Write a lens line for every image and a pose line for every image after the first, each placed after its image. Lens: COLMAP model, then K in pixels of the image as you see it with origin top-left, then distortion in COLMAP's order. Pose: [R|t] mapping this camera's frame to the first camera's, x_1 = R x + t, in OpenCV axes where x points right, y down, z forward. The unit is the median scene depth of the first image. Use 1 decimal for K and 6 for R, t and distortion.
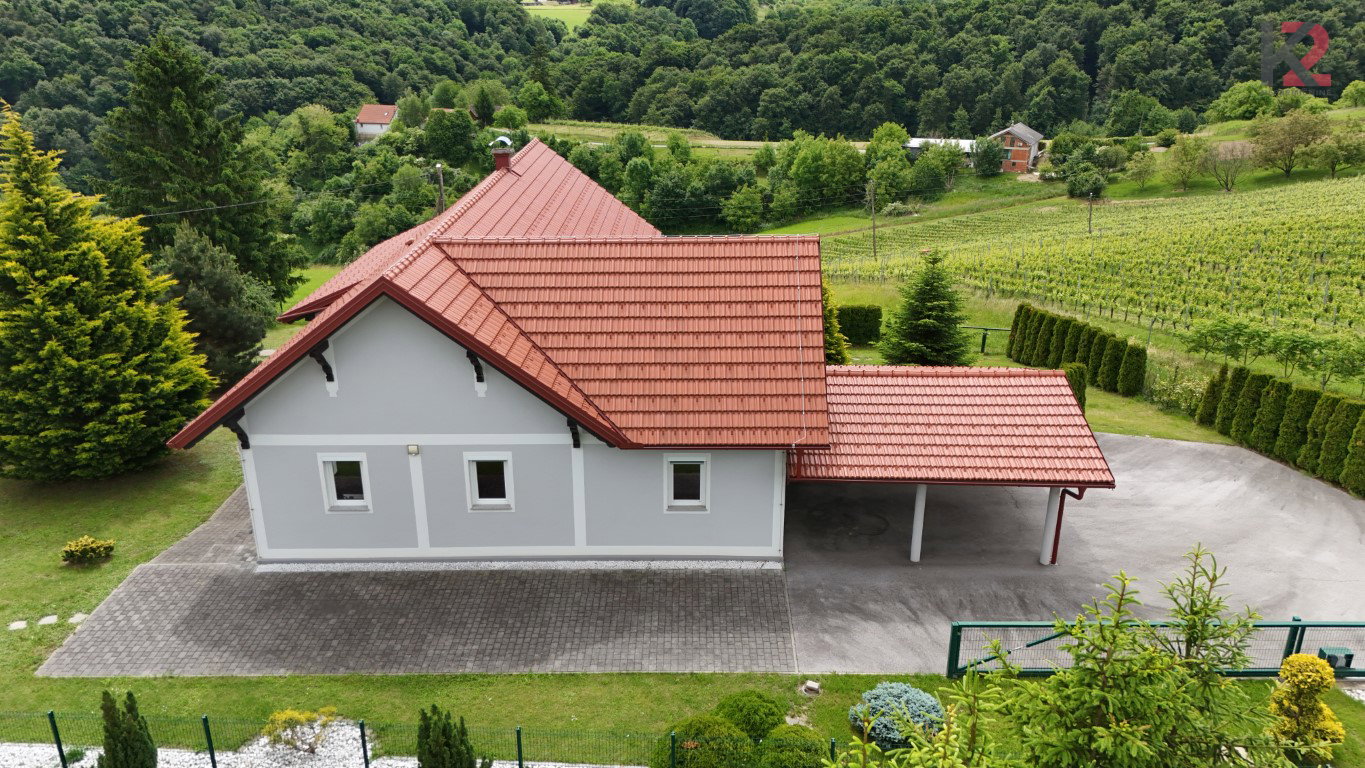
lens RADIAL K [[1002.0, 0, 682.8], [0, 1002.0, 385.6], [0, 0, 1]] dist [0.084470, -0.086899]
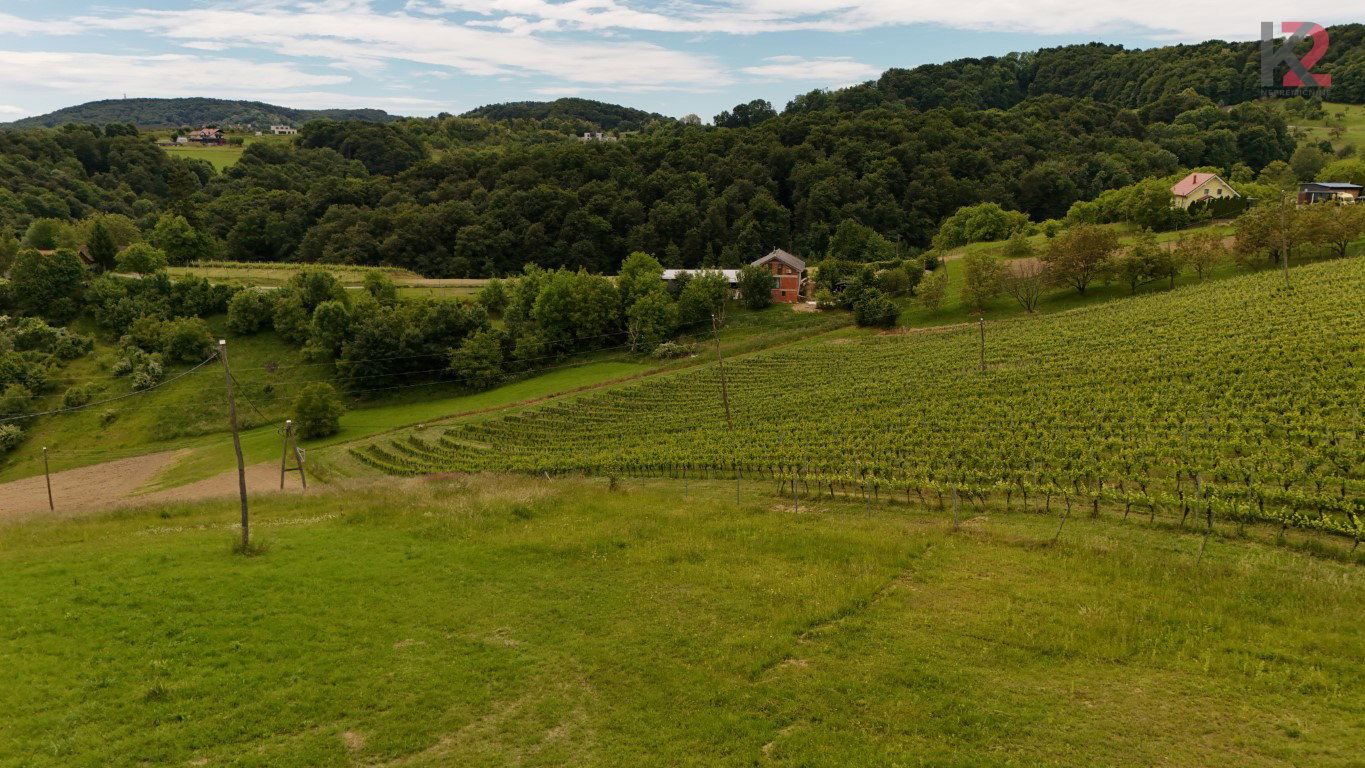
lens RADIAL K [[1002.0, 0, 682.8], [0, 1002.0, 385.6], [0, 0, 1]] dist [0.084470, -0.086899]
pose [[0.950020, -0.066694, 0.304981, -0.015189], [0.108053, 0.986779, -0.120795, -0.022069], [-0.292893, 0.147712, 0.944667, 0.108714]]
